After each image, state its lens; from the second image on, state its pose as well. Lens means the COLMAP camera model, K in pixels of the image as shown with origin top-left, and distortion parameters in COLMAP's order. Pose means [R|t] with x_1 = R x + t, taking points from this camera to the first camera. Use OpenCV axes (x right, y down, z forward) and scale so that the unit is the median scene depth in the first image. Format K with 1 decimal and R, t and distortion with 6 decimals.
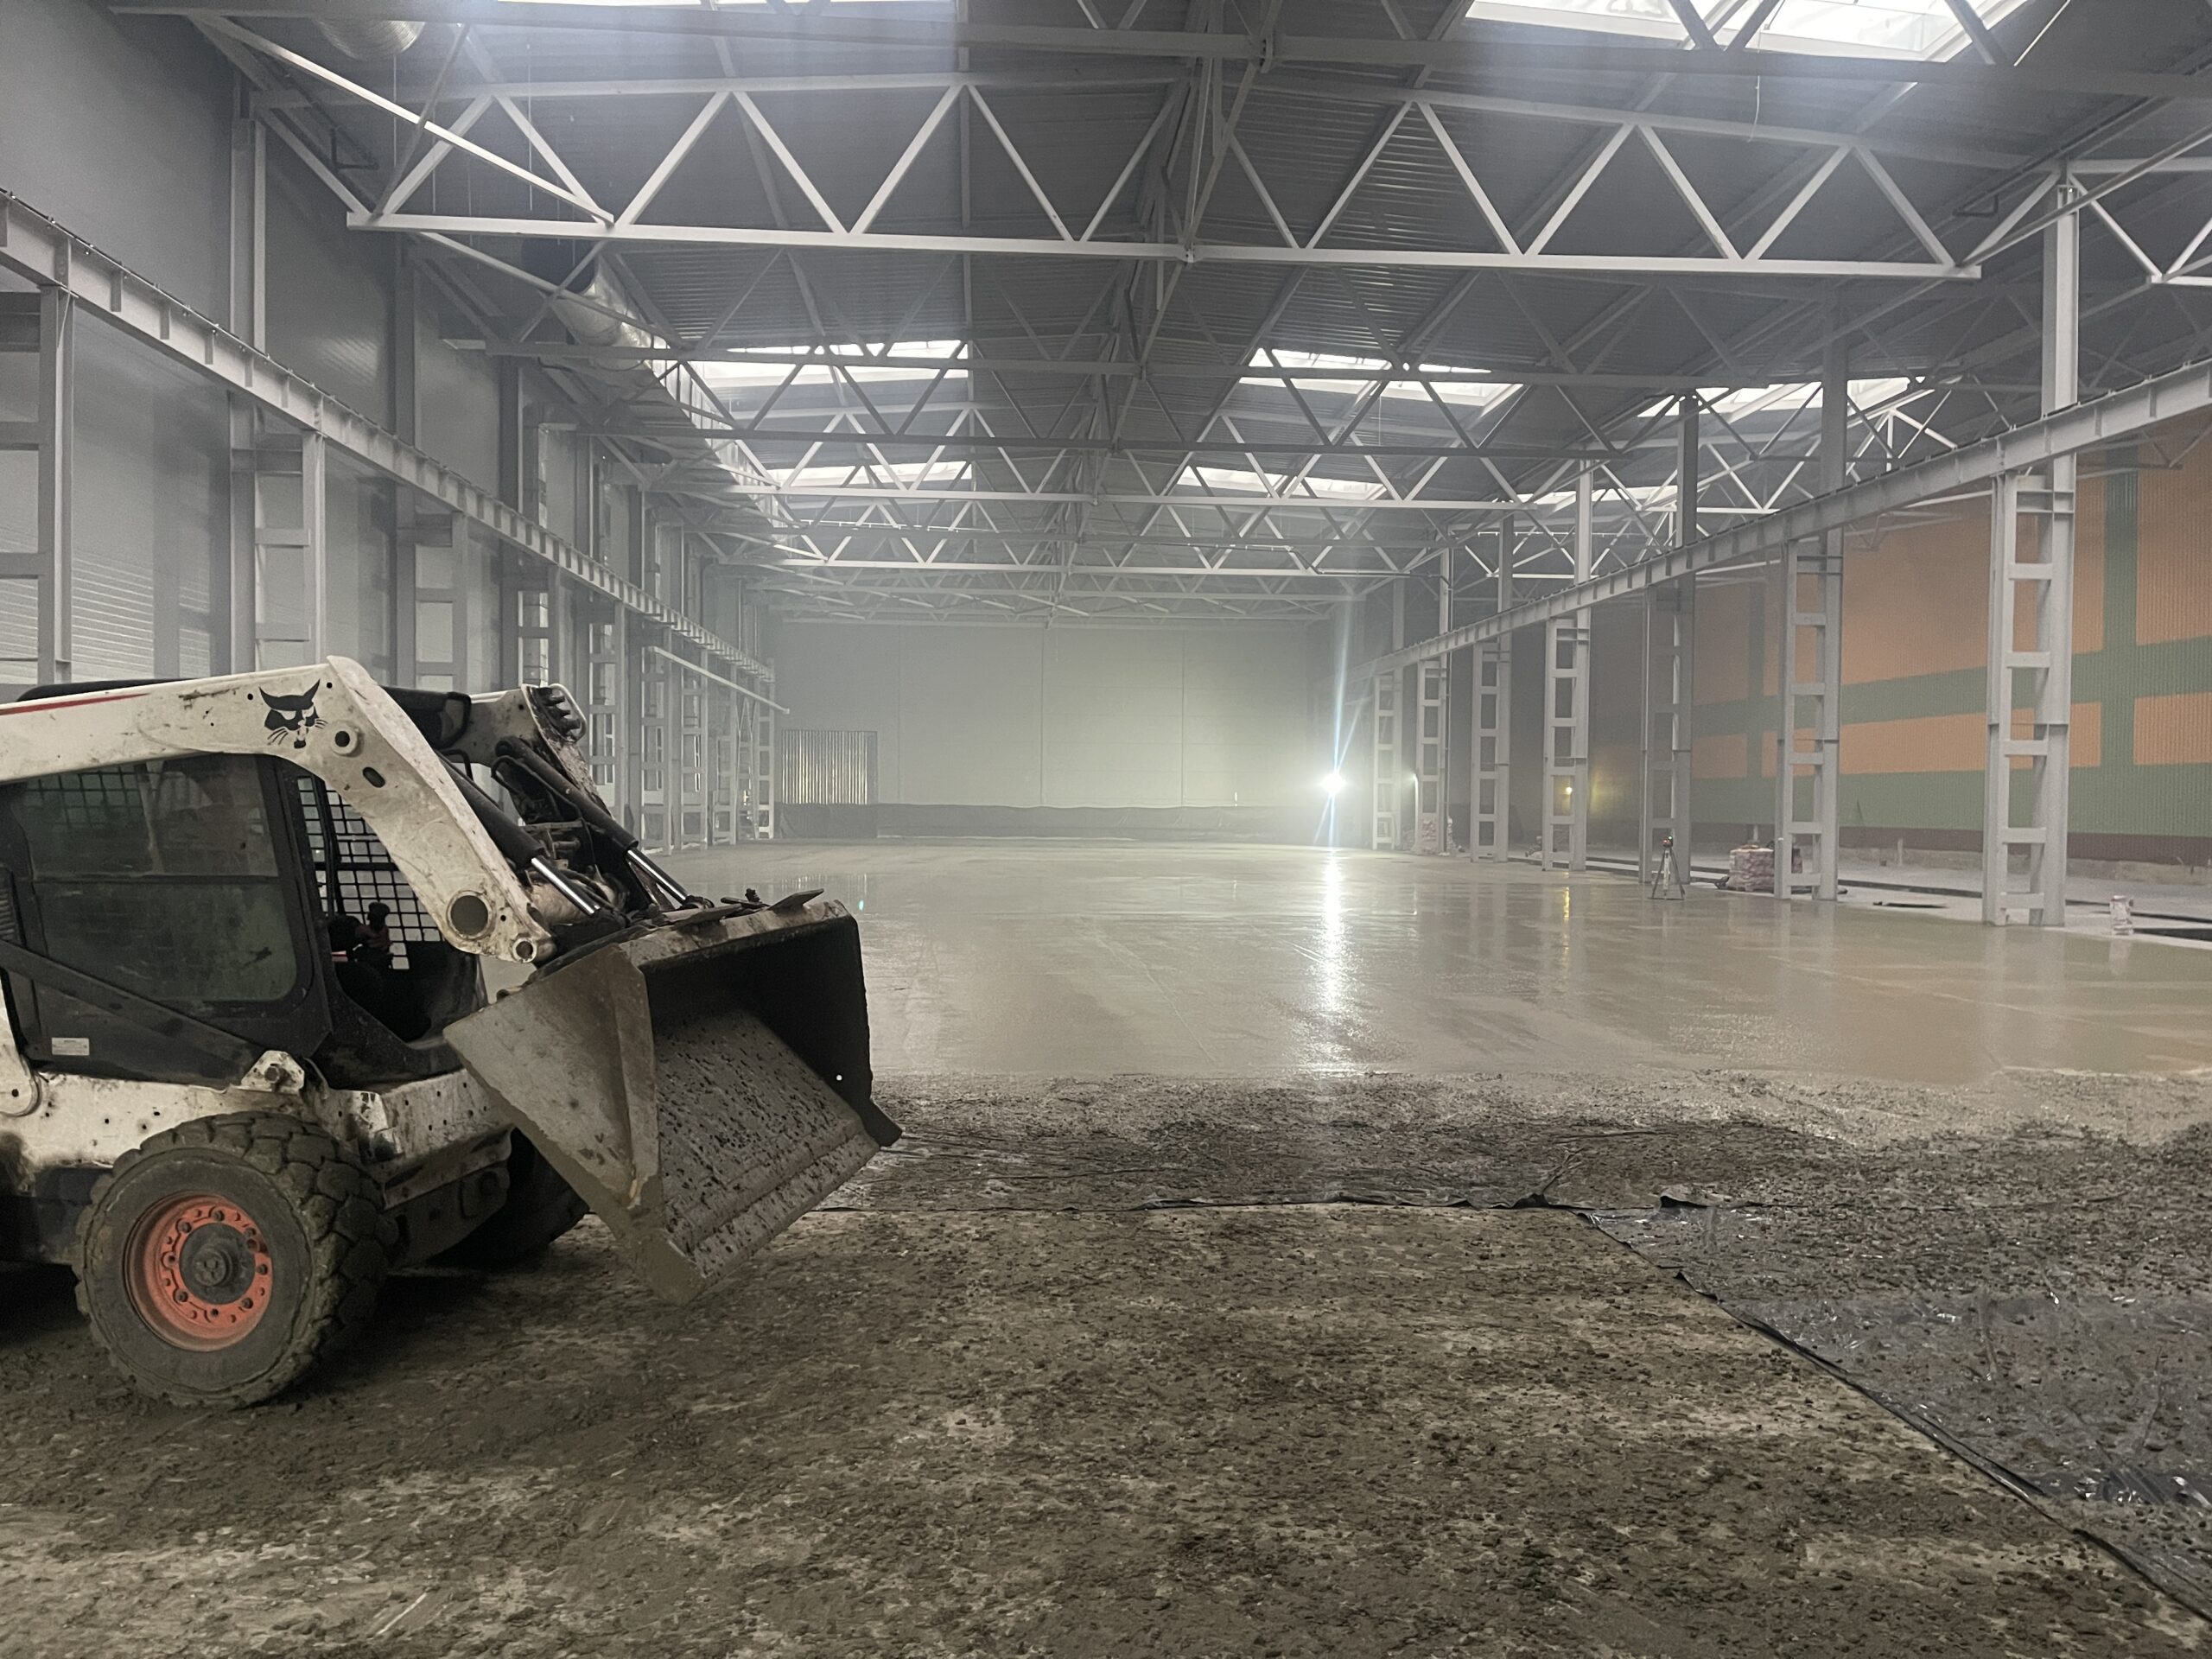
lens RADIAL K [[1654.6, 0, 1111.4], [0, 1654.6, 829.0], [0, 0, 1]] dist [0.058891, -0.051413]
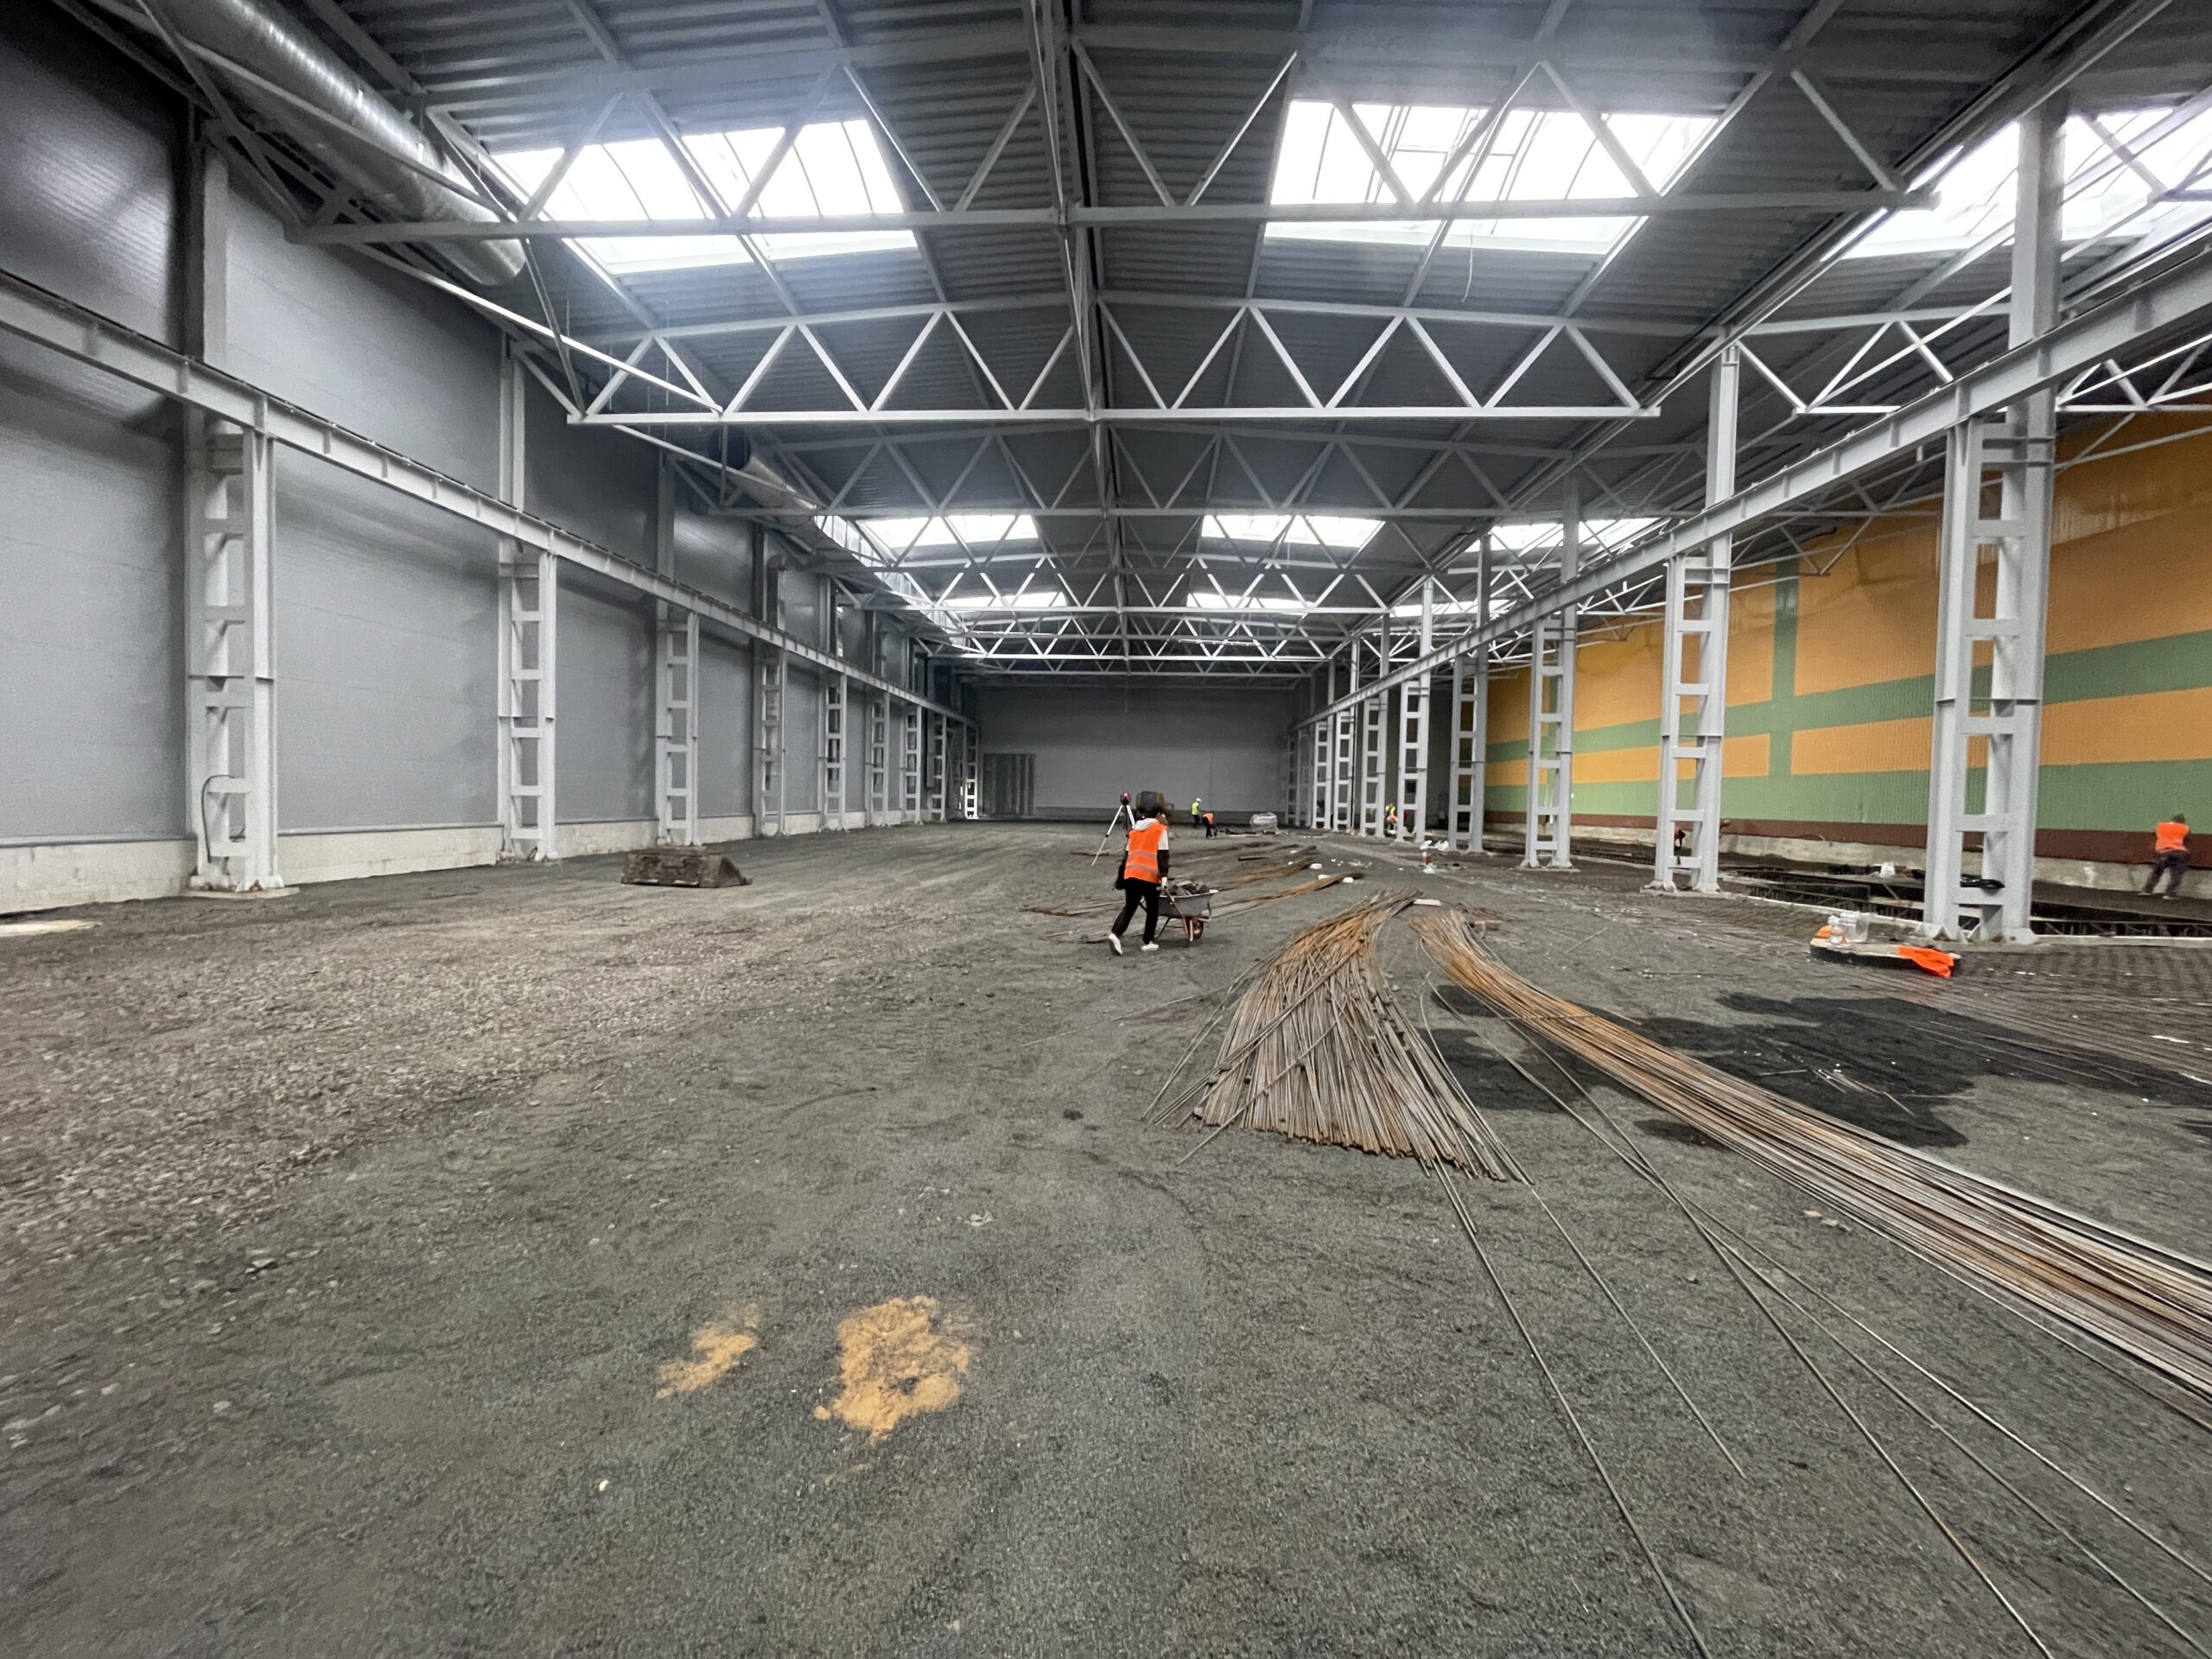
lens RADIAL K [[889.9, 0, 1093.4], [0, 889.9, 829.5], [0, 0, 1]] dist [-0.005204, 0.000623]
pose [[0.991455, 0.014125, -0.129682, 0.149809], [-0.011769, 0.999752, 0.018917, 0.008460], [0.129917, -0.017229, 0.991375, 0.198623]]
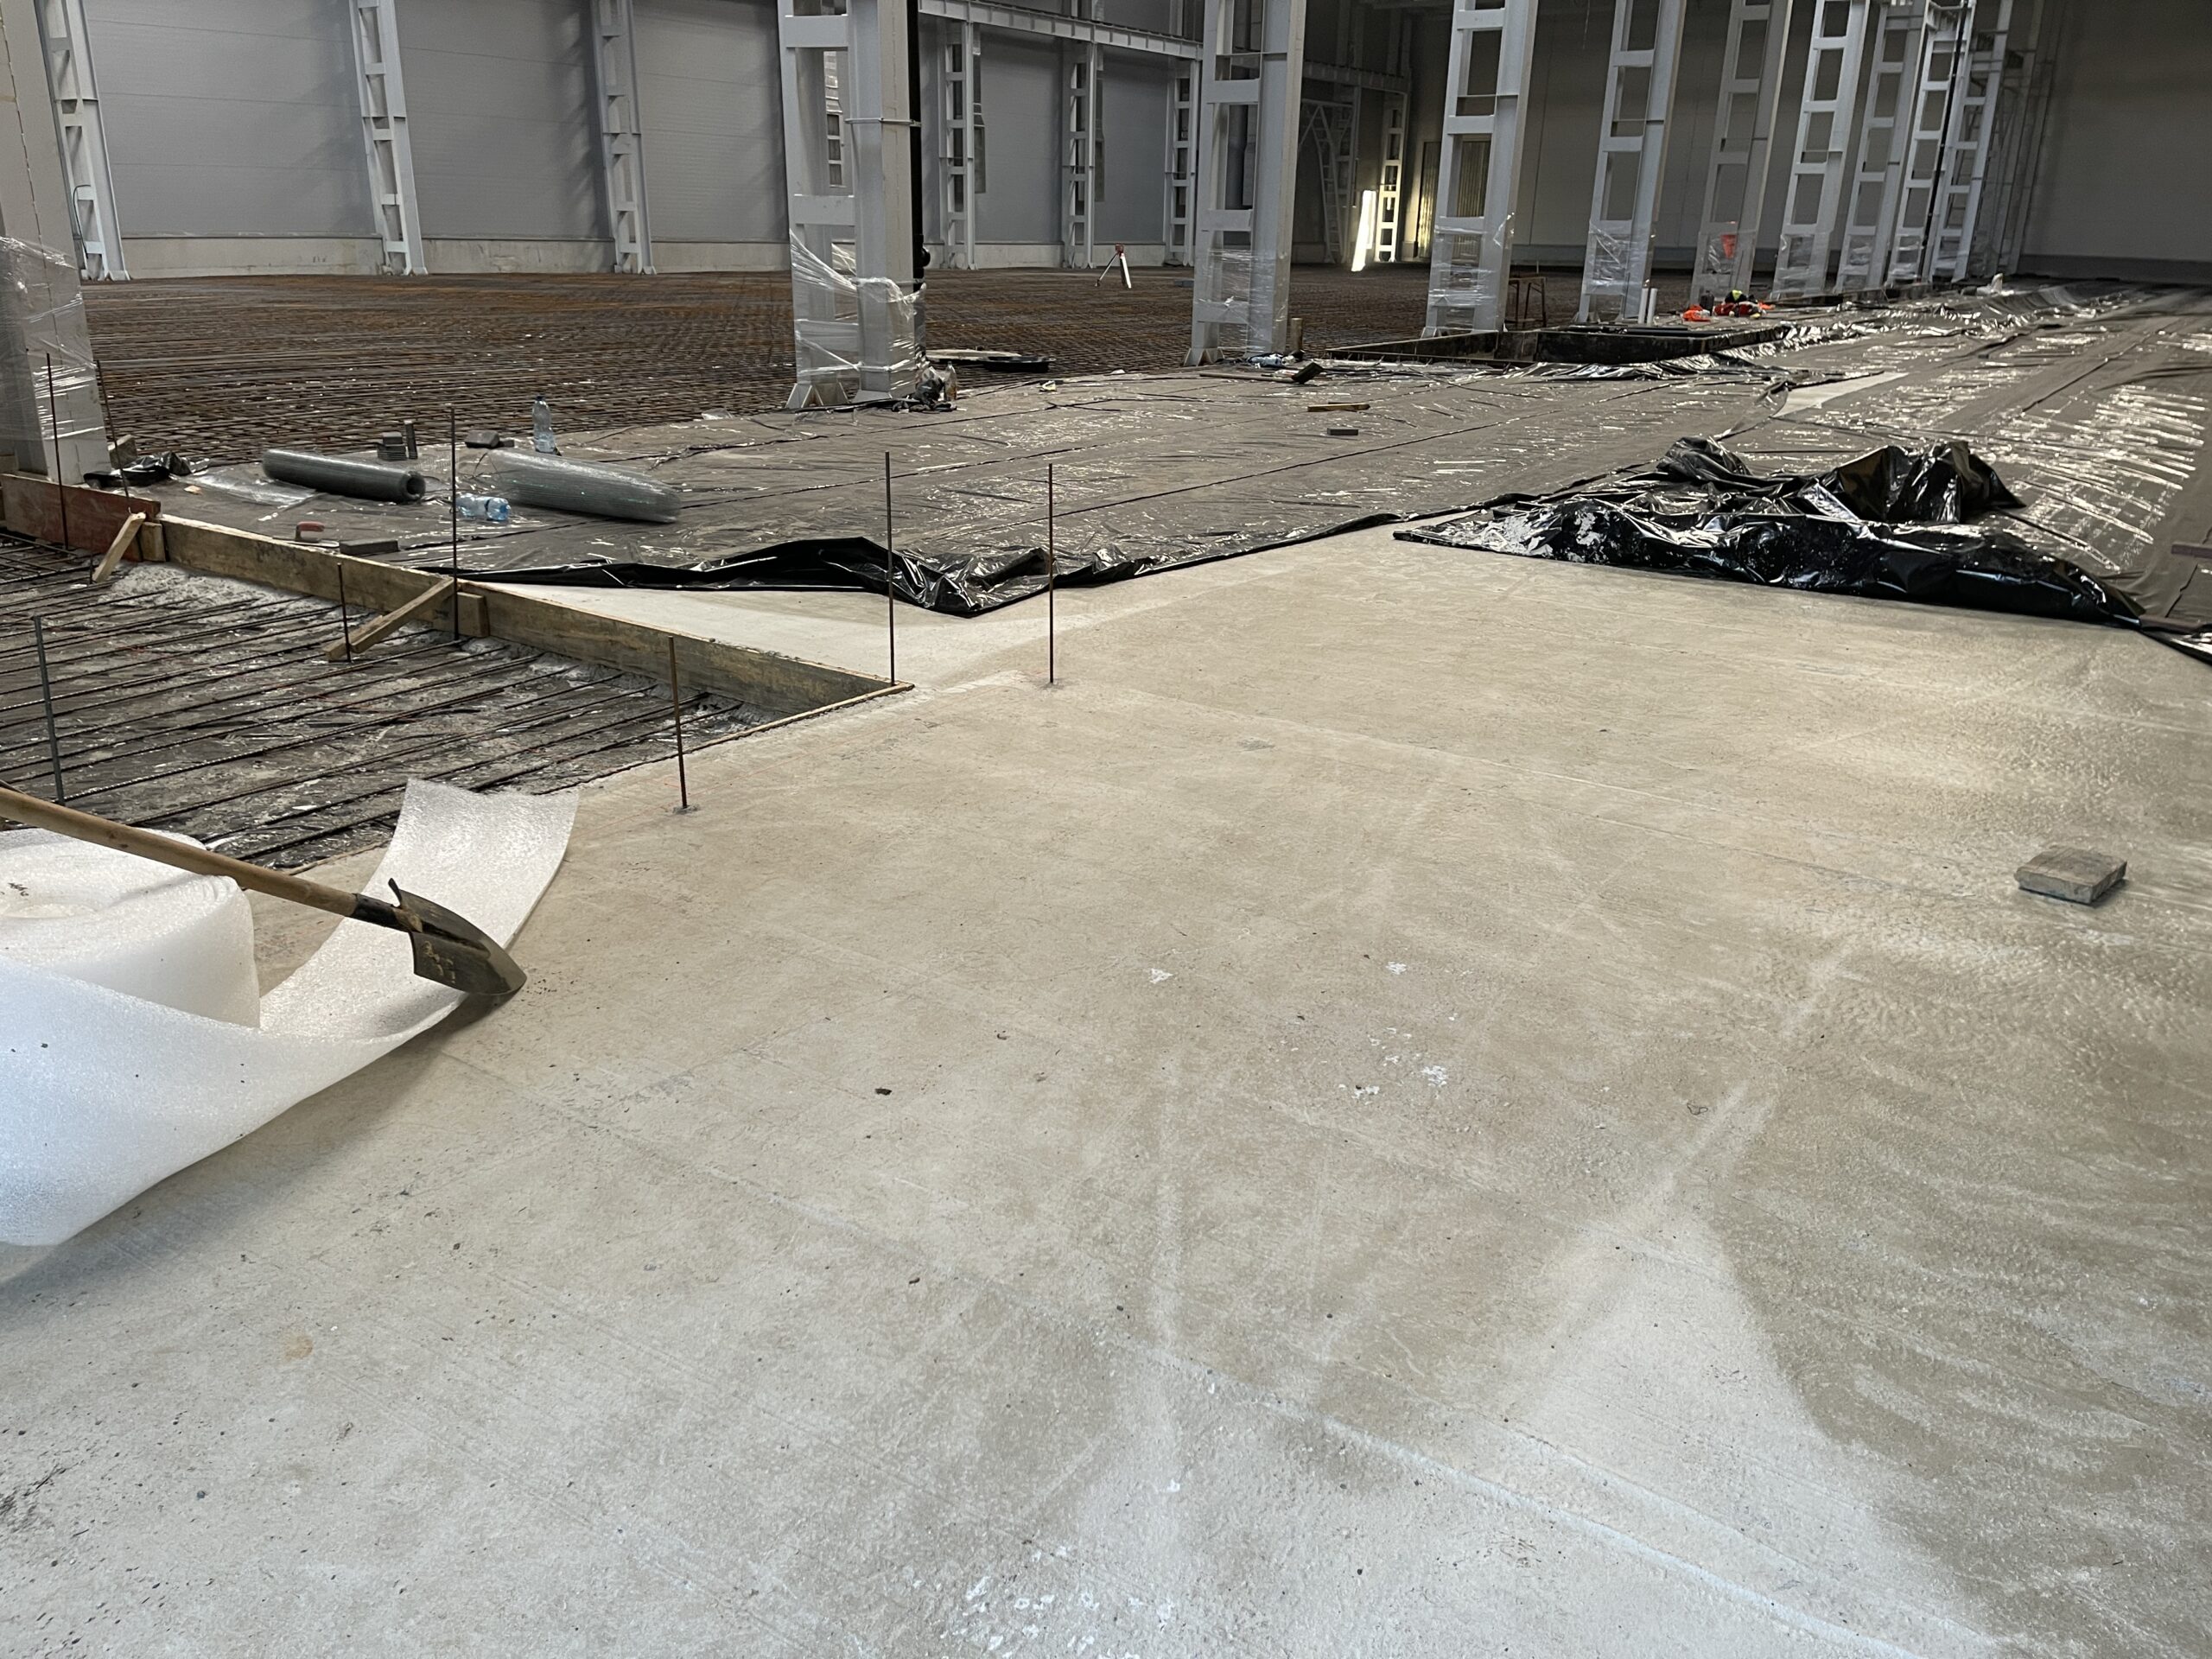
lens RADIAL K [[1654.6, 0, 1102.1], [0, 1654.6, 838.6], [0, 0, 1]] dist [0.058891, -0.051413]
pose [[0.790854, 0.215051, -0.572977, 0.994953], [-0.018280, 0.944113, 0.329115, 0.028392], [0.611732, -0.249808, 0.750587, 0.066047]]
